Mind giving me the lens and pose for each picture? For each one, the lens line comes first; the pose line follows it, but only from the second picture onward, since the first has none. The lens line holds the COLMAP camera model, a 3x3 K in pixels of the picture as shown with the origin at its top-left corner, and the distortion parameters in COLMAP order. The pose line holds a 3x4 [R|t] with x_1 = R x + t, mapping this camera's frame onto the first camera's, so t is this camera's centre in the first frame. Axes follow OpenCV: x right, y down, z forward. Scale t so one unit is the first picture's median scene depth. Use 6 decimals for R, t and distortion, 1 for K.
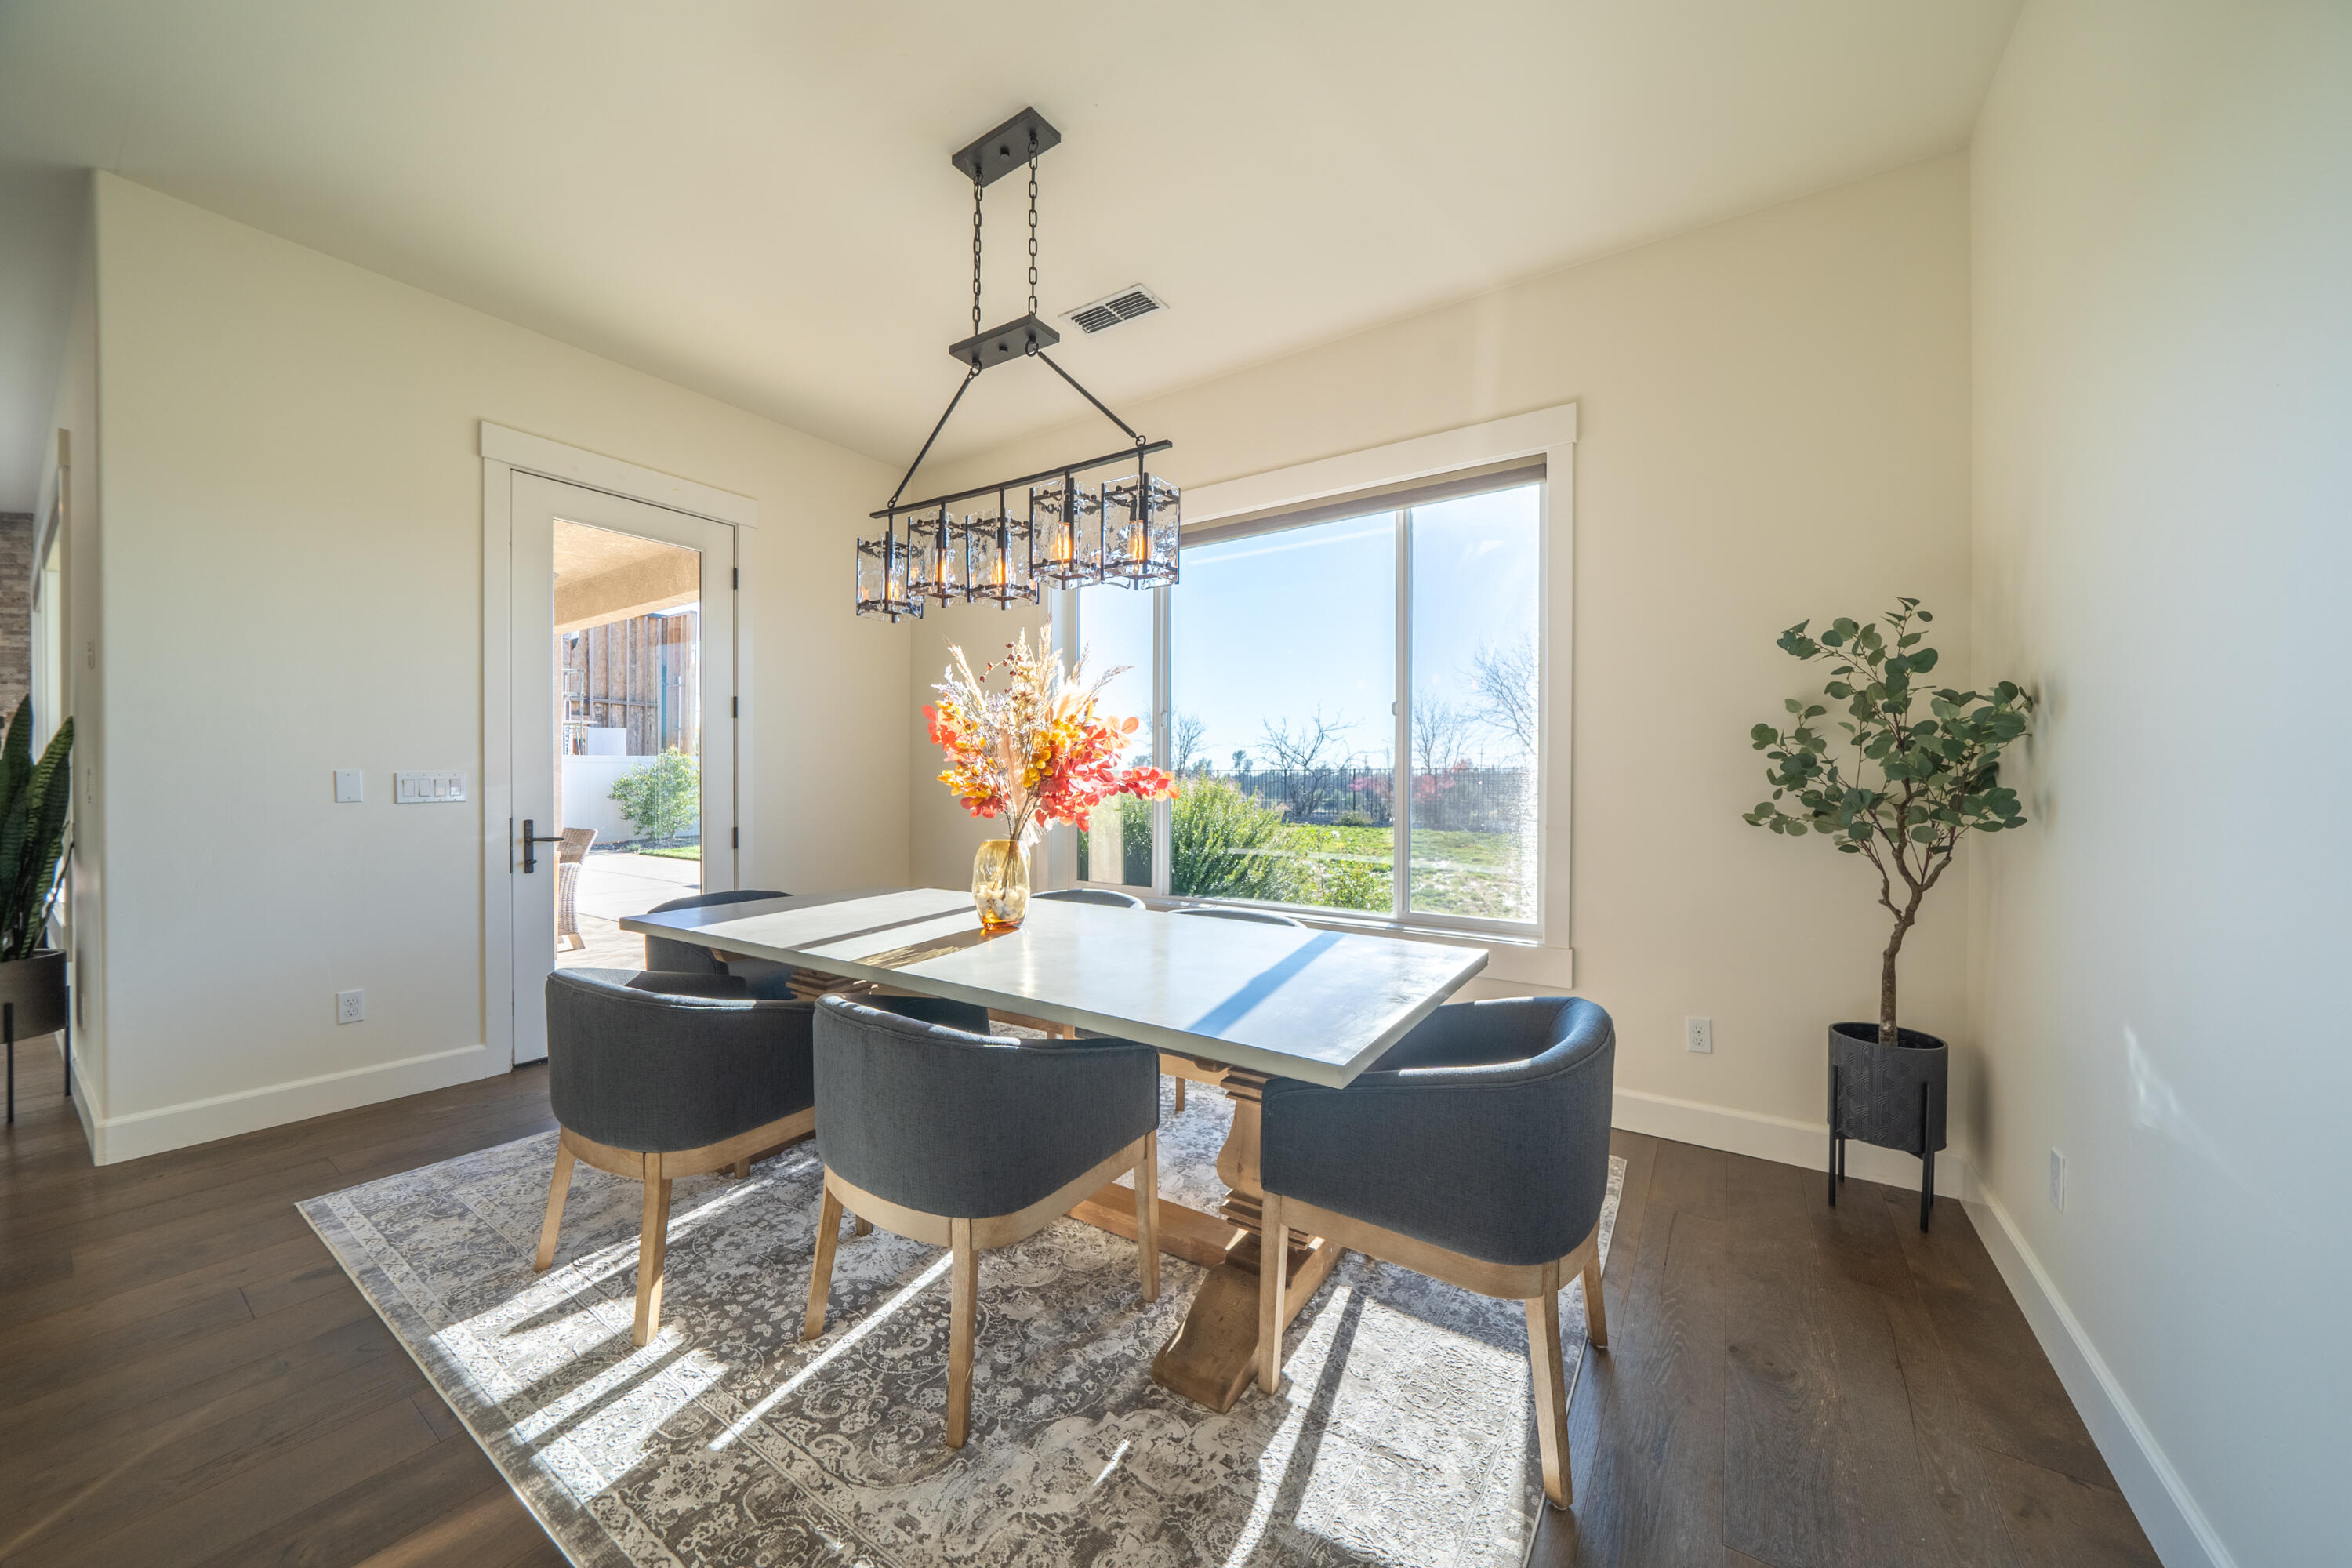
lens RADIAL K [[828.7, 0, 1173.4], [0, 828.7, 780.2], [0, 0, 1]] dist [-0.010712, 0.000208]
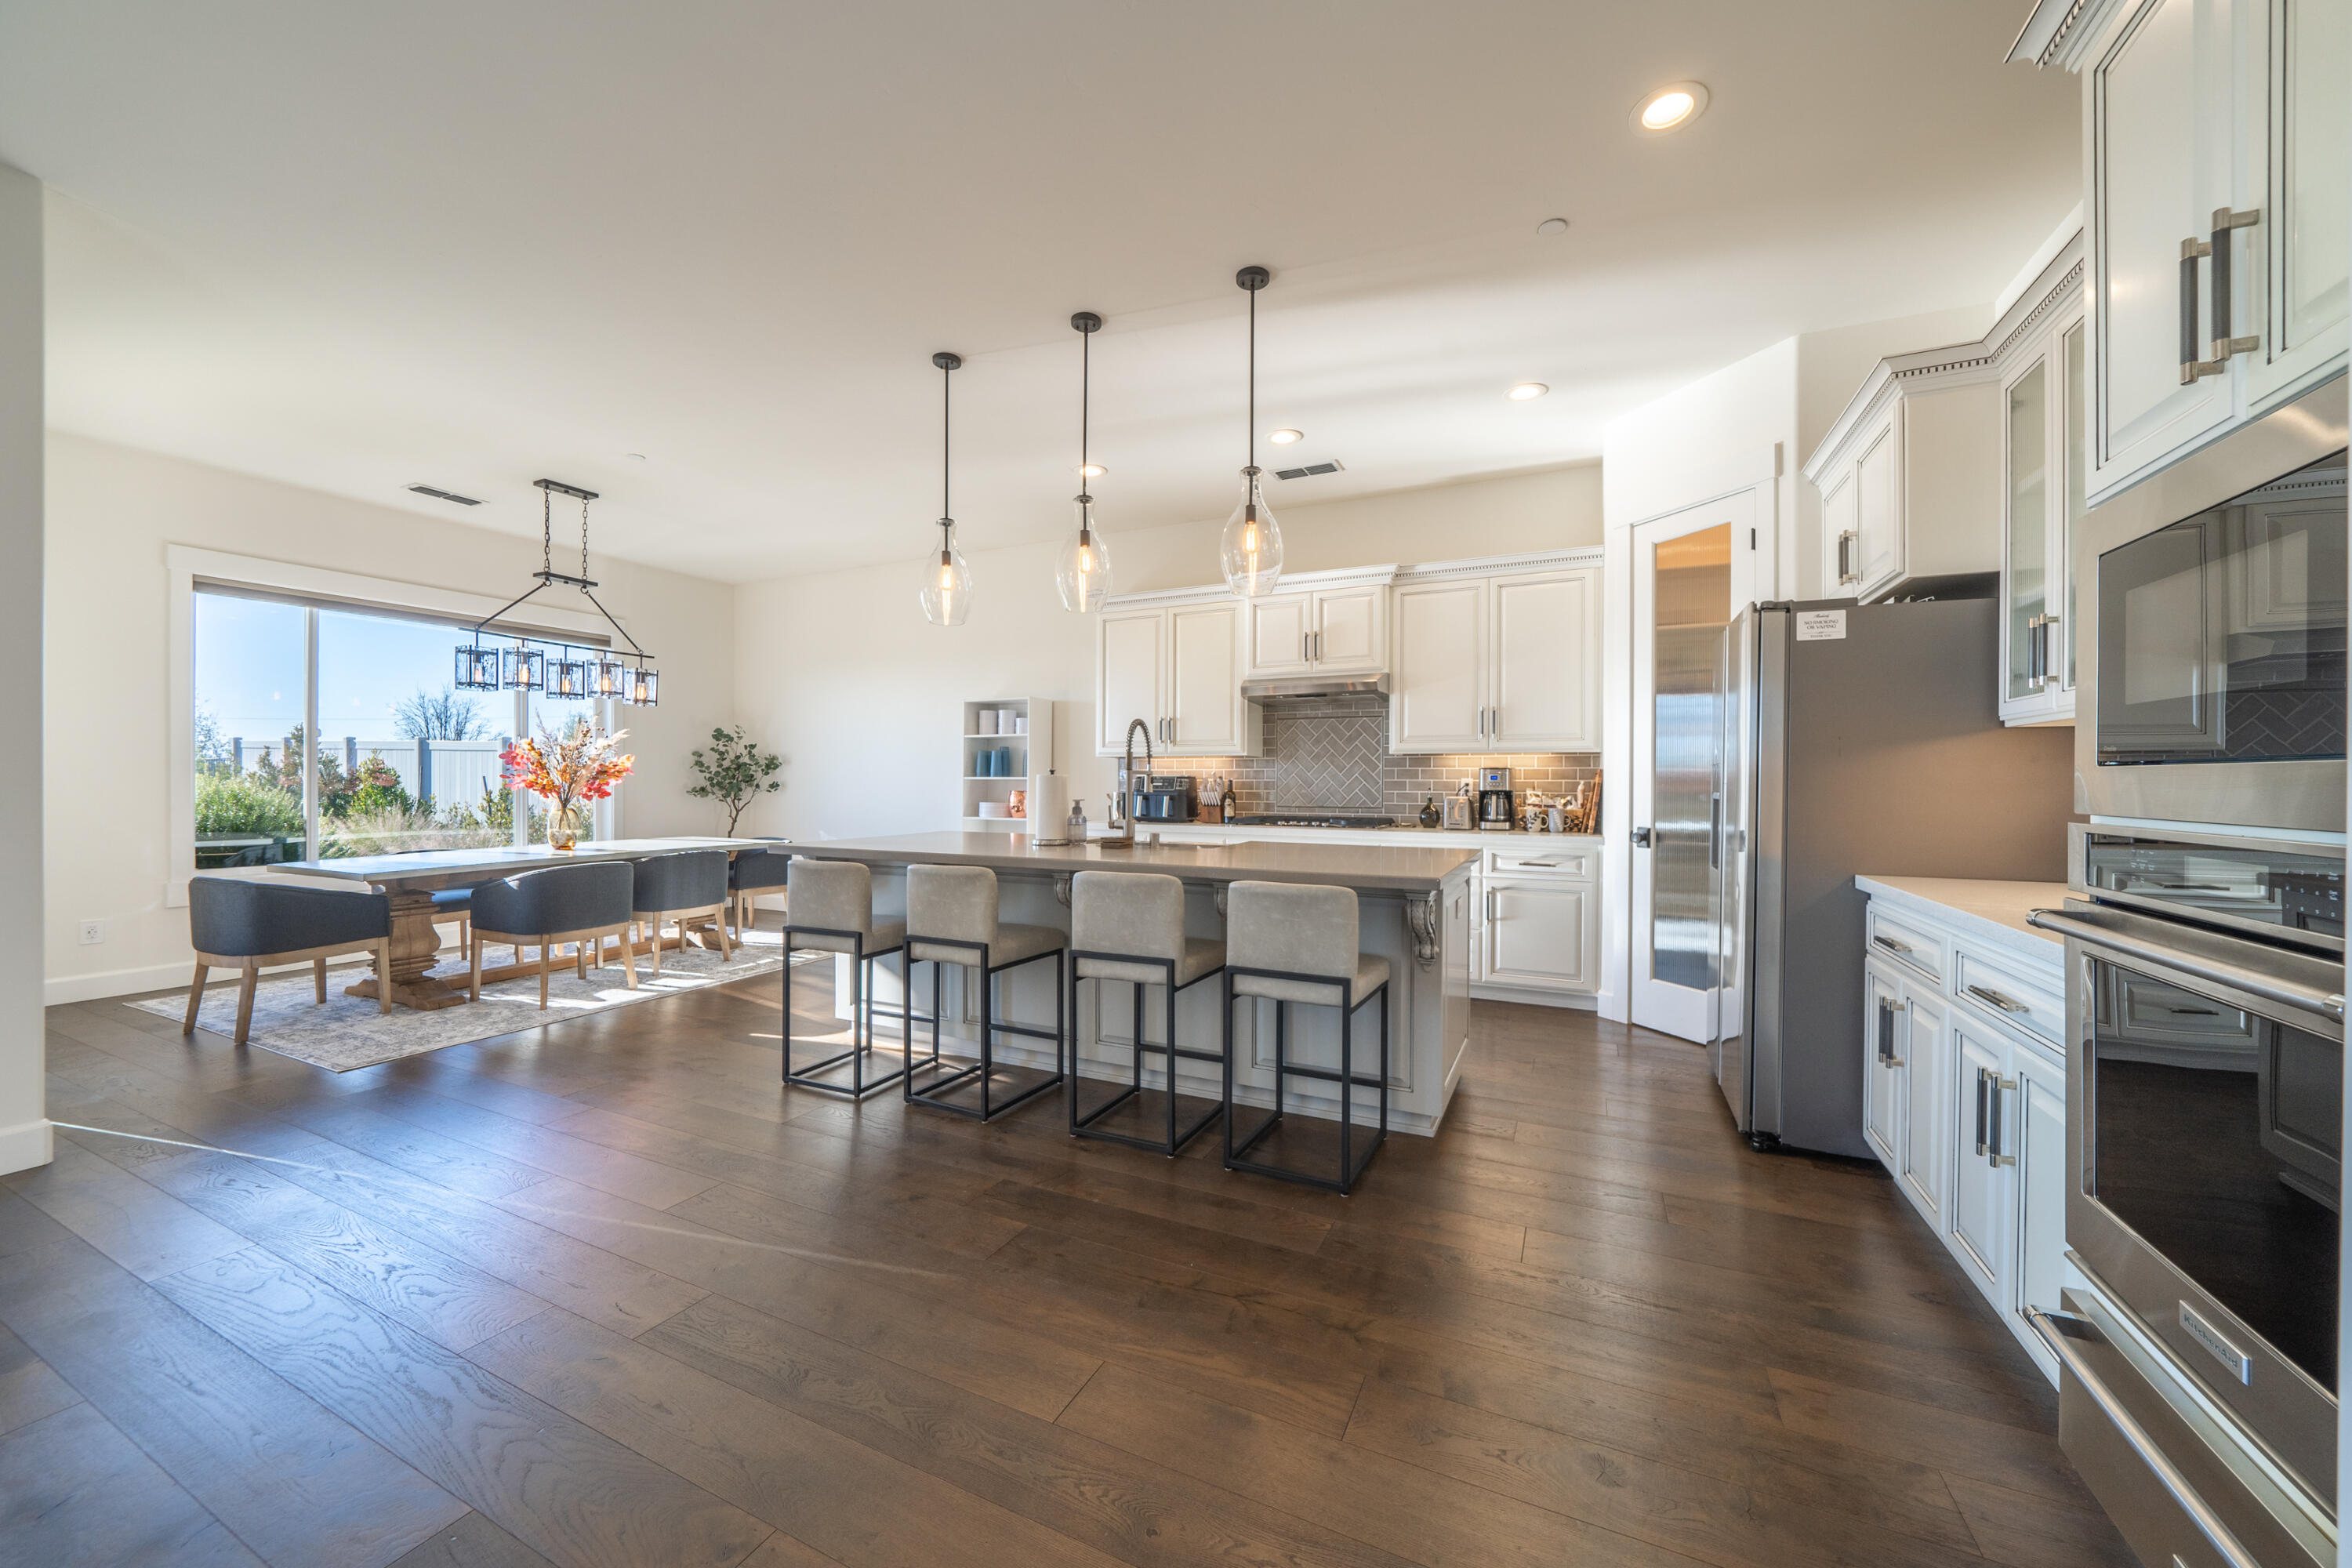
lens RADIAL K [[851.6, 0, 1180.2], [0, 851.6, 785.7], [0, 0, 1]] dist [-0.012501, 0.000213]
pose [[-0.151867, -0.011860, 0.988330, -3.433909], [0.003553, 0.999915, 0.012545, -0.012063], [-0.988395, 0.005416, -0.151812, -0.334820]]
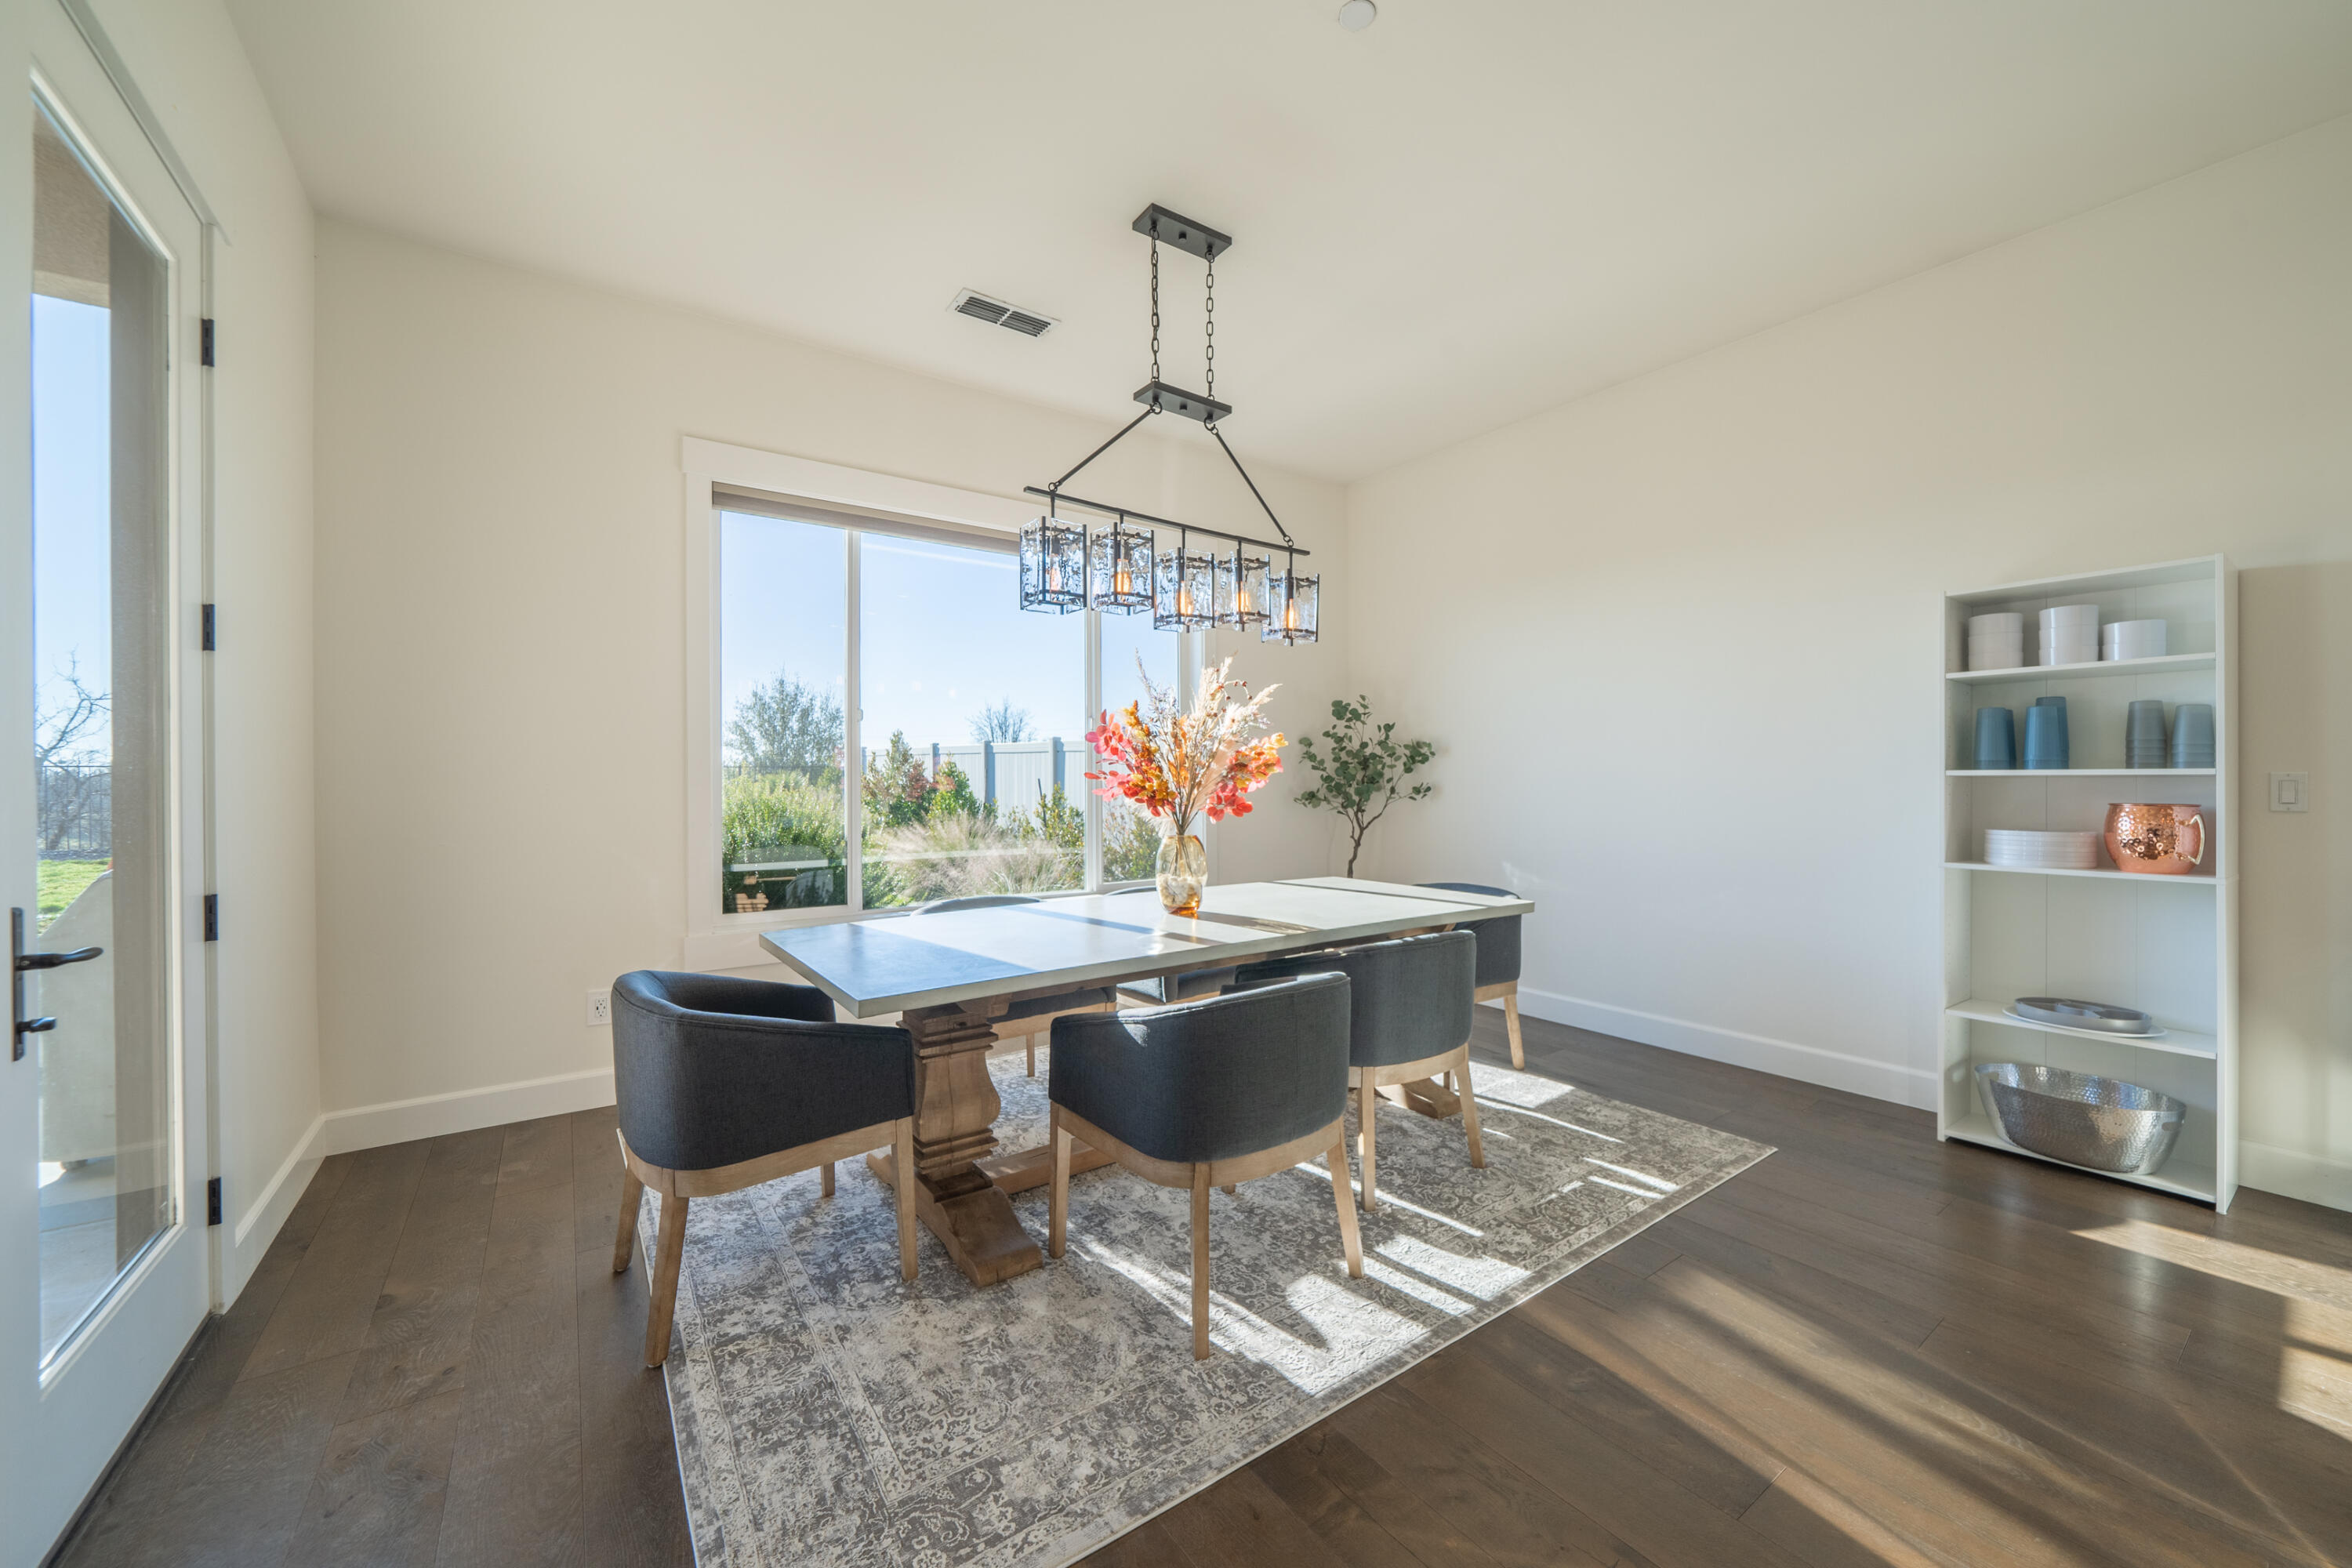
lens RADIAL K [[879.7, 0, 1184.5], [0, 879.7, 793.1], [0, 0, 1]] dist [-0.012083, 0.000035]
pose [[0.355083, -0.019173, 0.934638, -1.739646], [0.012112, 0.999800, 0.015908, -0.007349], [-0.934756, 0.005672, 0.355244, 0.739163]]
